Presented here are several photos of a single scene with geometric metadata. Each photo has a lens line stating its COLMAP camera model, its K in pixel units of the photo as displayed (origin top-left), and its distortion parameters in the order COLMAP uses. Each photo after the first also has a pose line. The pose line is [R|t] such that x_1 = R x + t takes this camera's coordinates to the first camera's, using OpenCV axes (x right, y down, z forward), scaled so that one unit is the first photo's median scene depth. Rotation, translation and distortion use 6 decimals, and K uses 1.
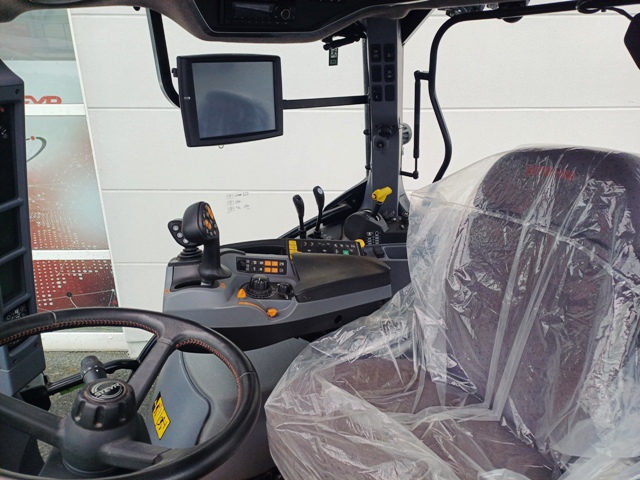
lens RADIAL K [[482.1, 0, 320.0], [0, 482.1, 240.0], [0, 0, 1]] dist [0.039330, -0.003208]
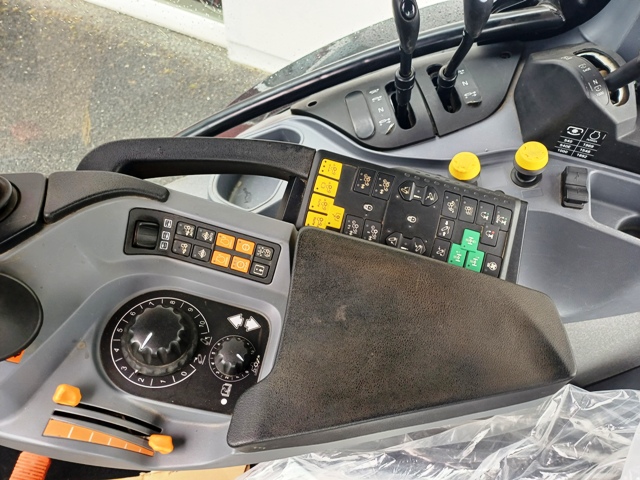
lens RADIAL K [[482.1, 0, 320.0], [0, 482.1, 240.0], [0, 0, 1]] dist [0.039330, -0.003208]
pose [[0.922852, 0.353678, -0.152500, 0.007375], [-0.203277, 0.783566, 0.587114, -0.170071], [0.327143, -0.510820, 0.795010, 0.744941]]
